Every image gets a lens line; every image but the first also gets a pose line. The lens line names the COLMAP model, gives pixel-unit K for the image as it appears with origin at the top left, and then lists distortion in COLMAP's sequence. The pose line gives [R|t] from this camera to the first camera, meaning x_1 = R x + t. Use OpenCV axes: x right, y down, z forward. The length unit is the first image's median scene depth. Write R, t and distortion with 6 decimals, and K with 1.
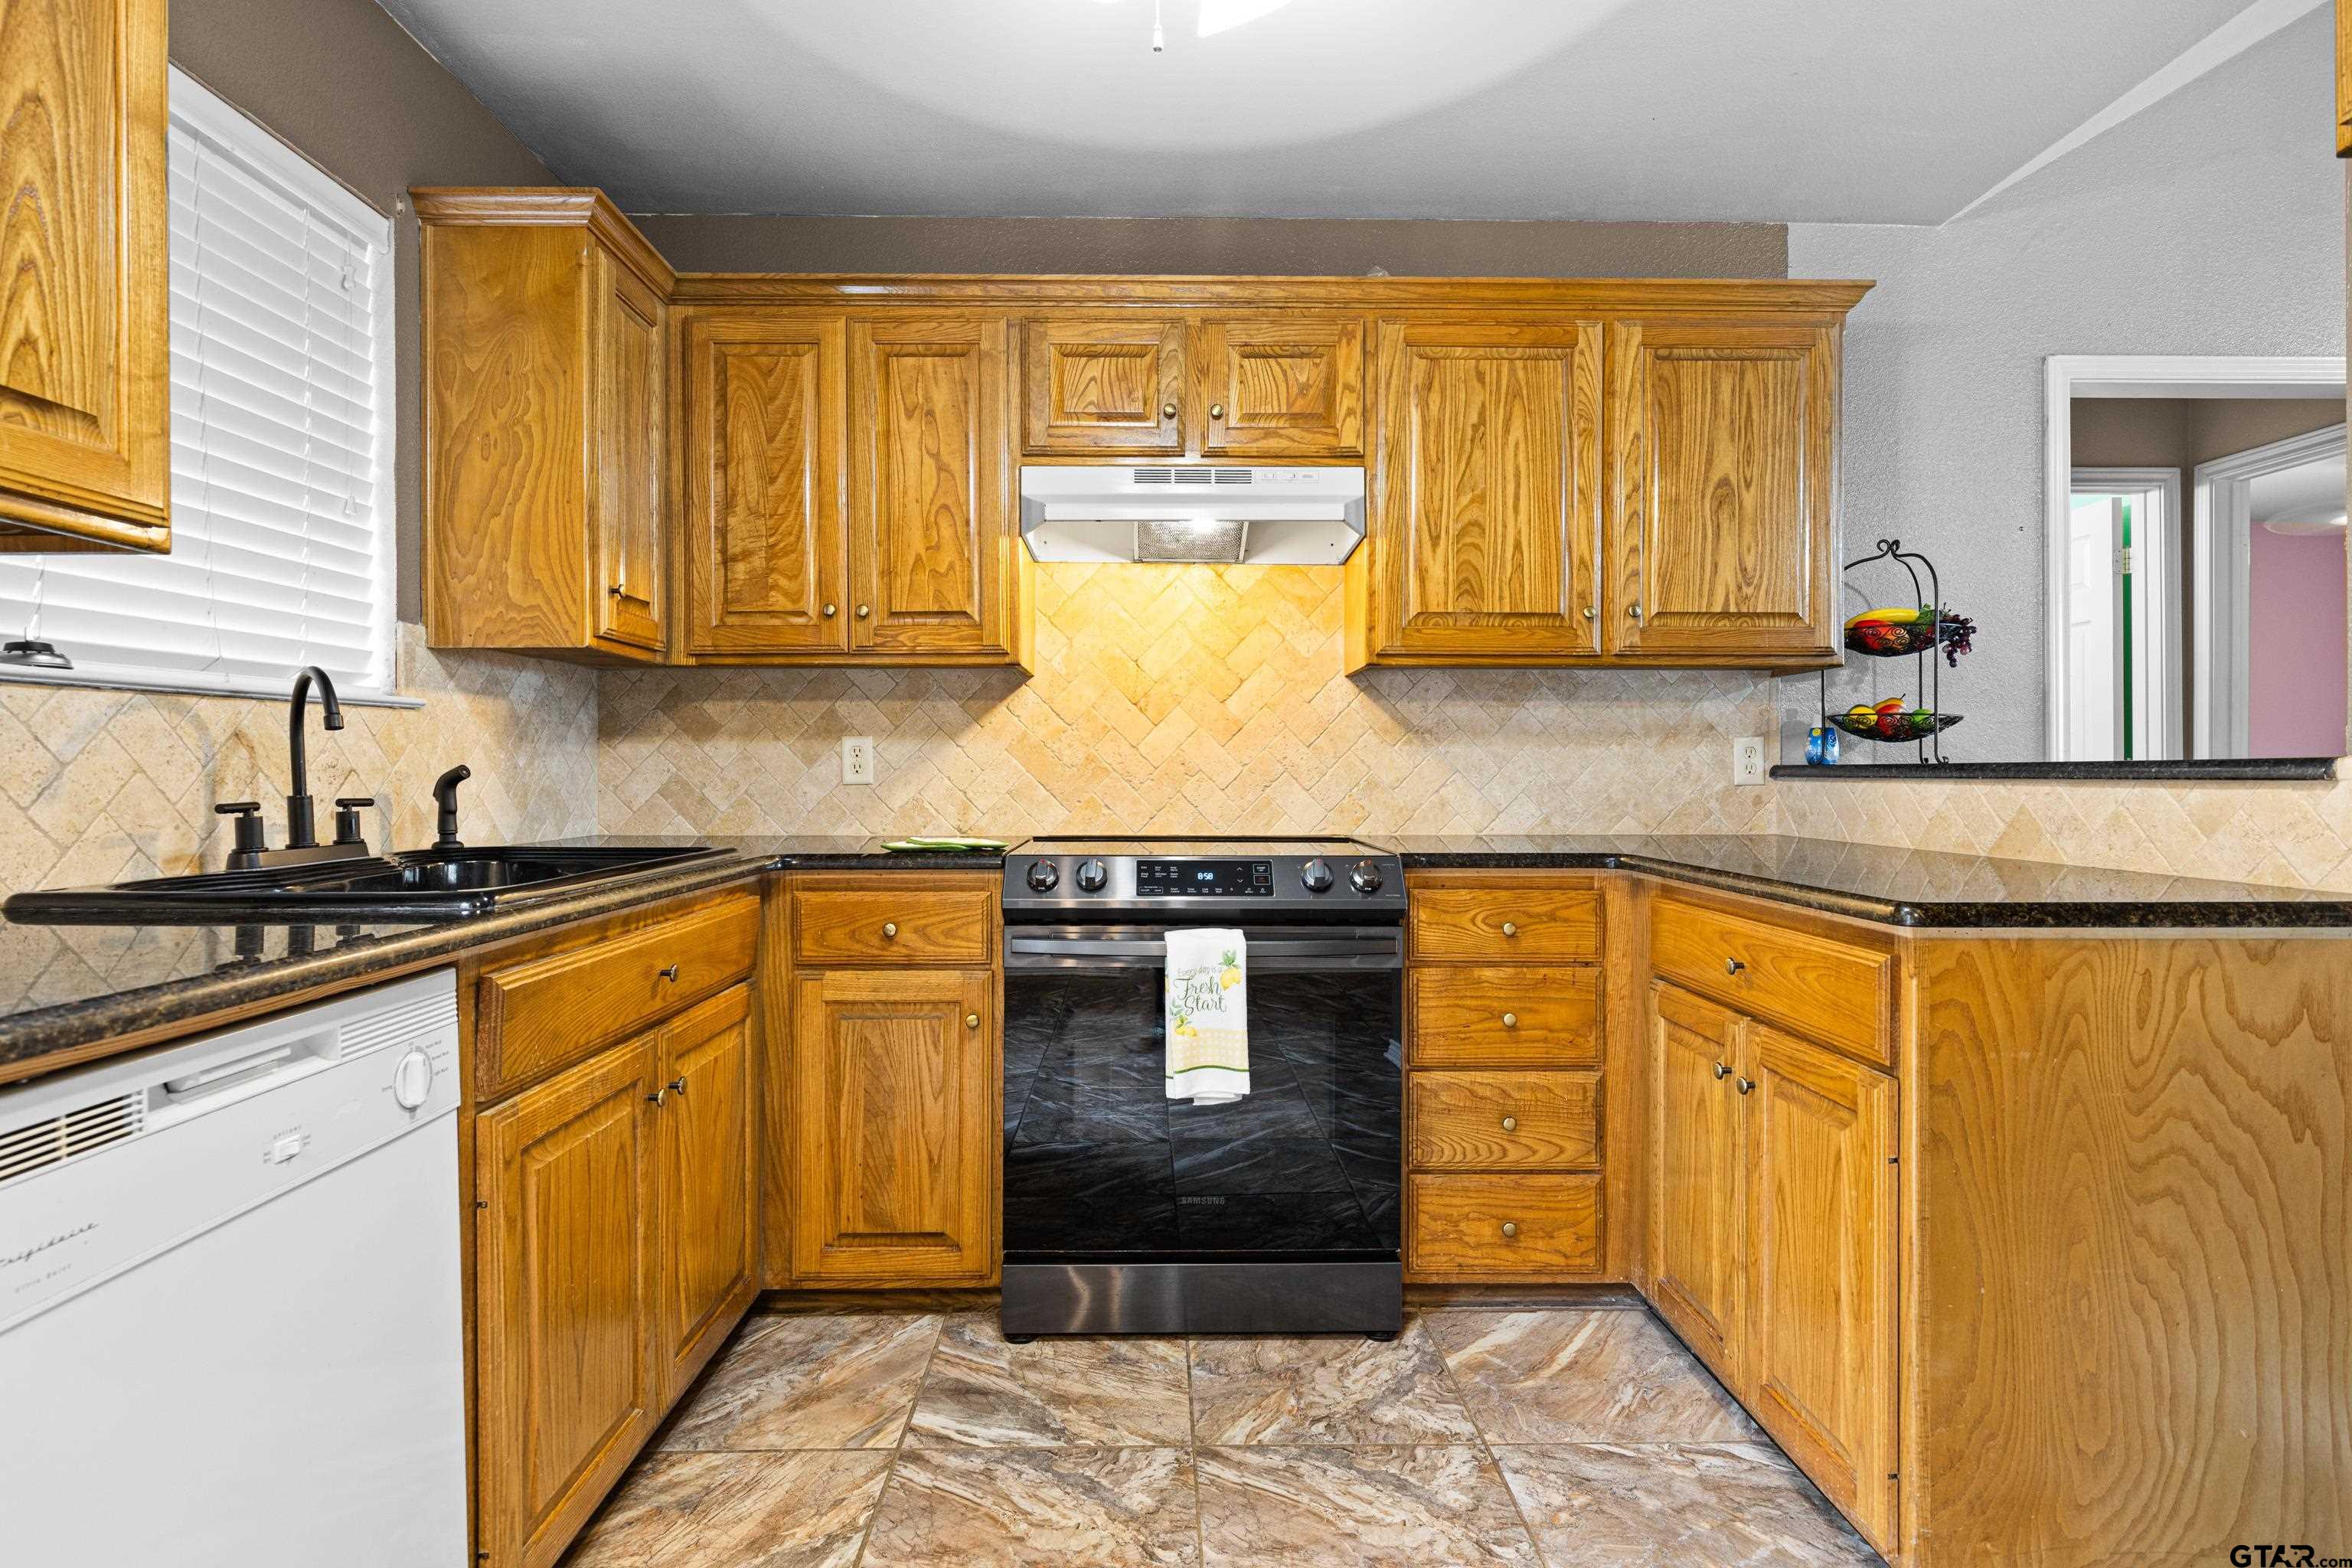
lens RADIAL K [[1168.0, 0, 1176.0], [0, 1168.0, 784.0], [0, 0, 1]] dist [-0.002305, -0.001615]
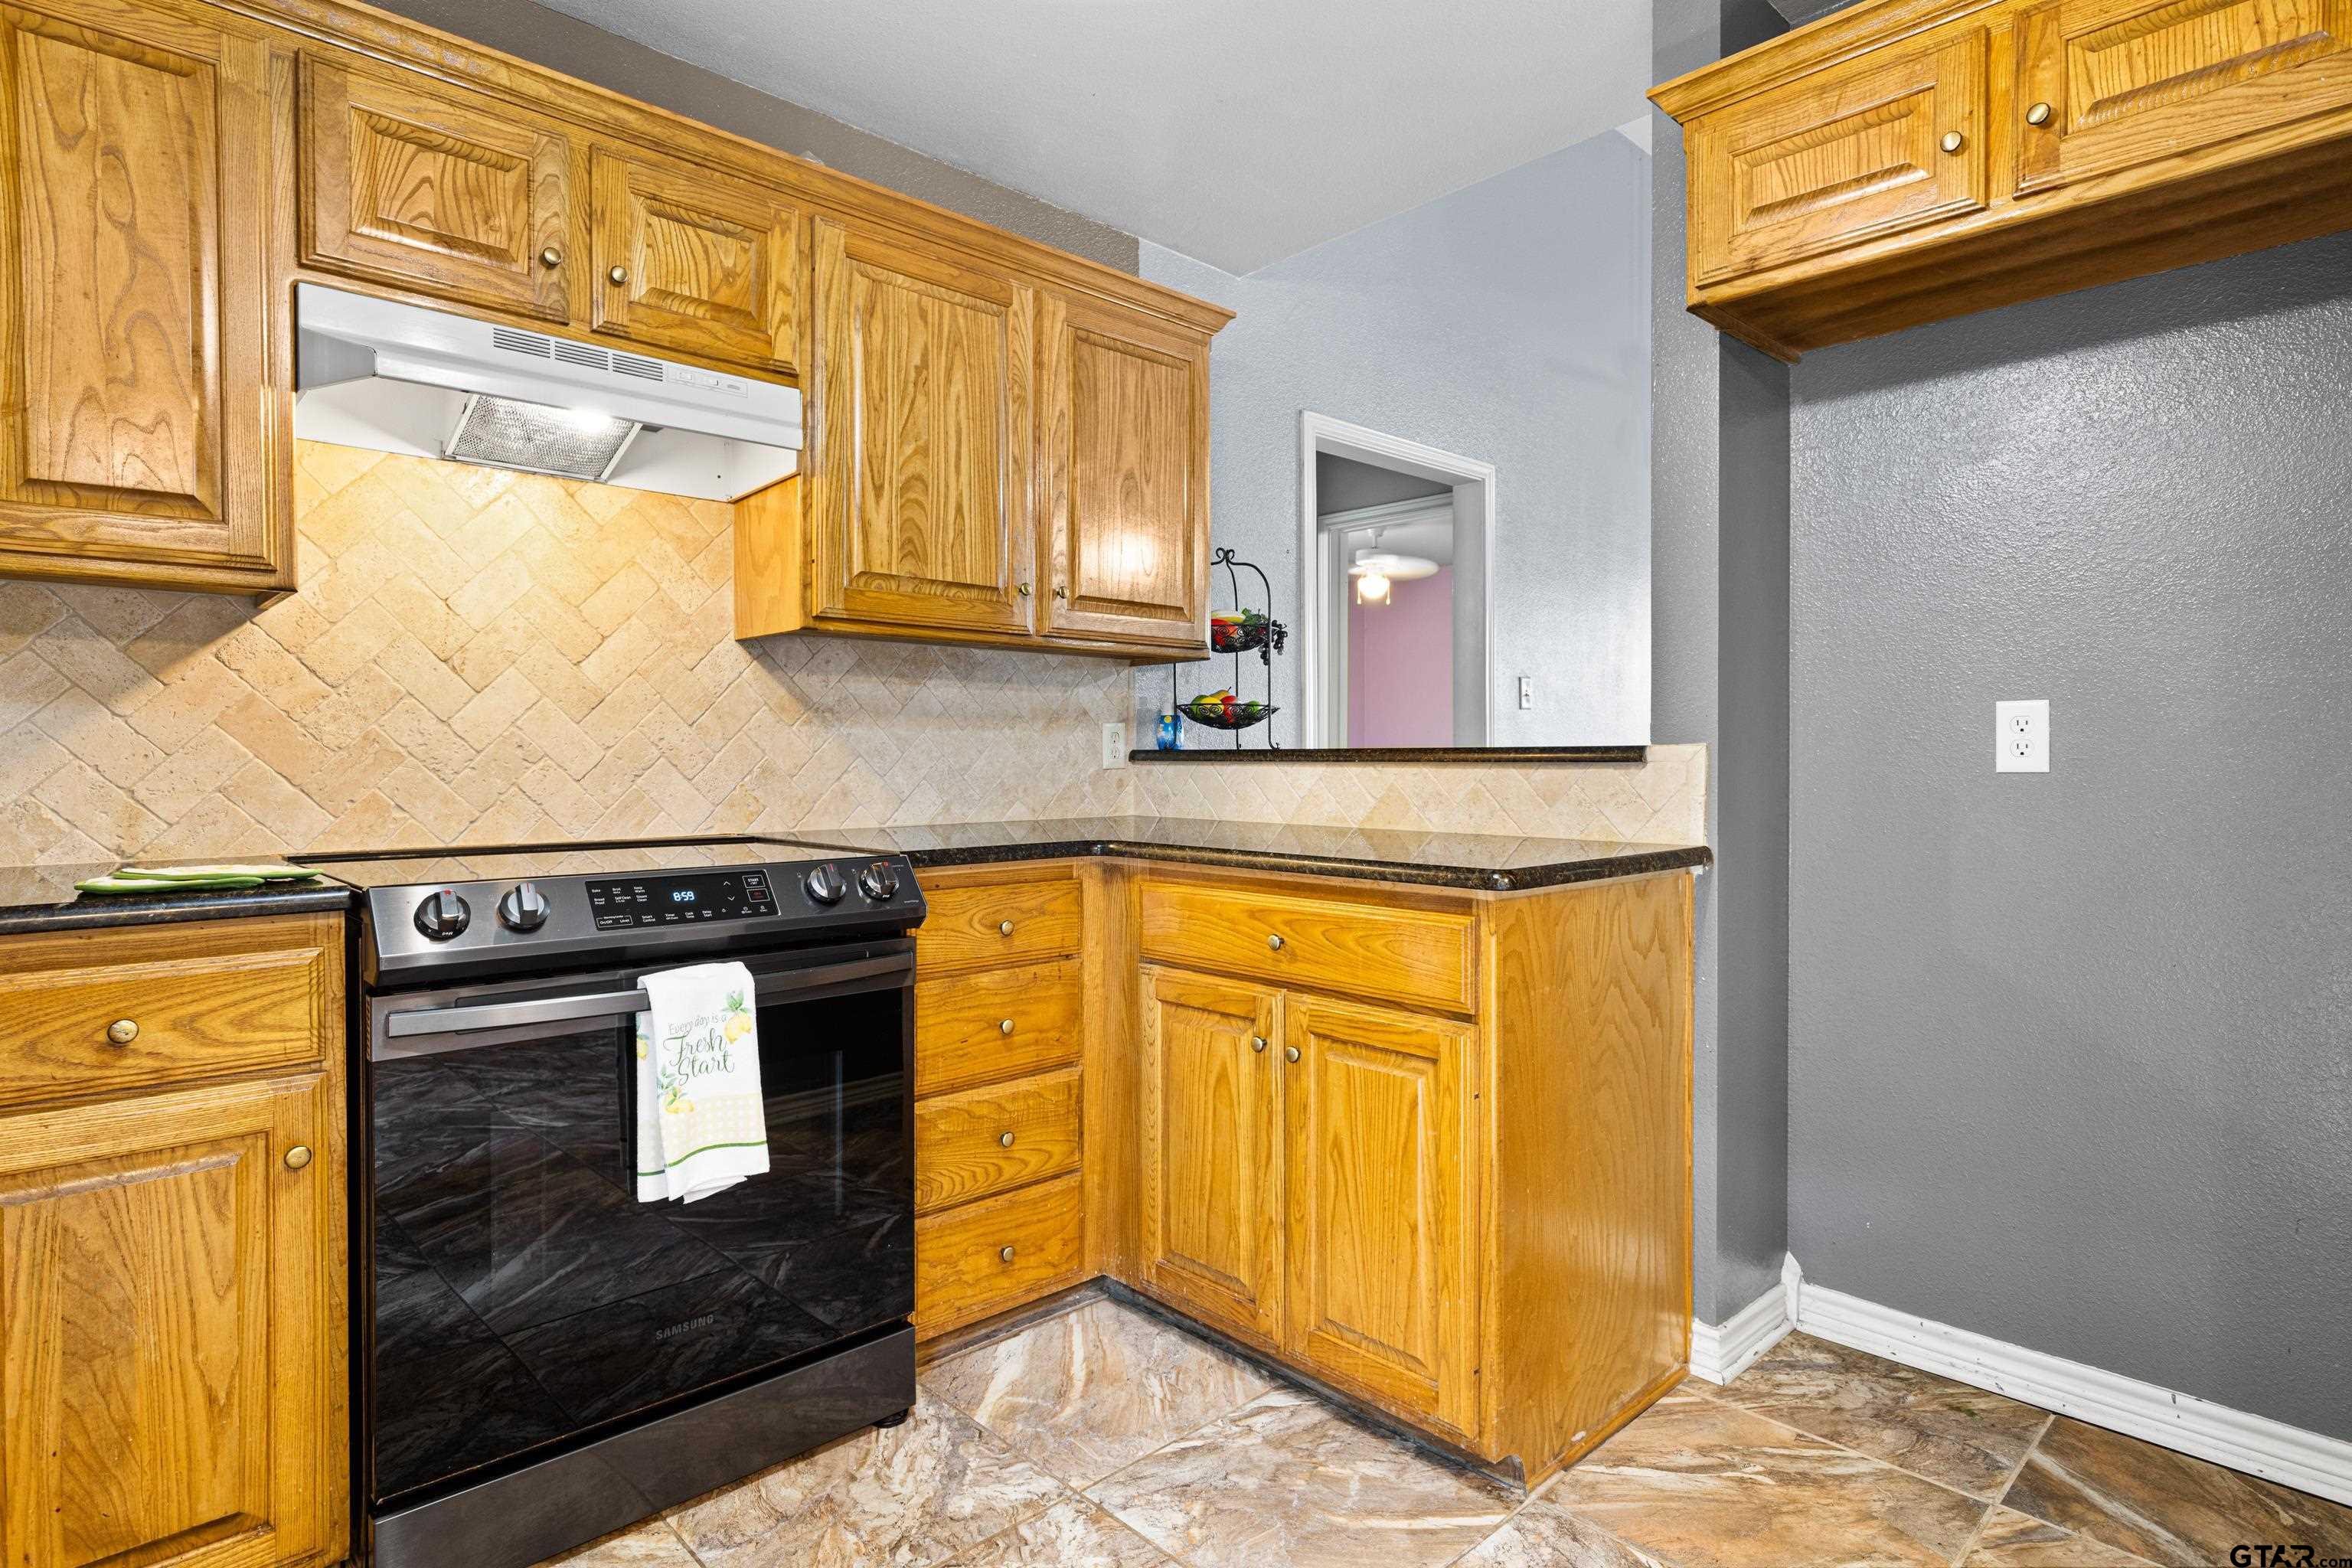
lens RADIAL K [[1220.0, 0, 1167.2], [0, 1220.0, 779.7], [0, 0, 1]] dist [-0.002727, -0.001378]
pose [[0.741003, -0.013648, 0.671363, -0.258955], [0.007654, 0.999900, 0.011879, -0.002583], [-0.671458, -0.003663, 0.741034, 0.202913]]
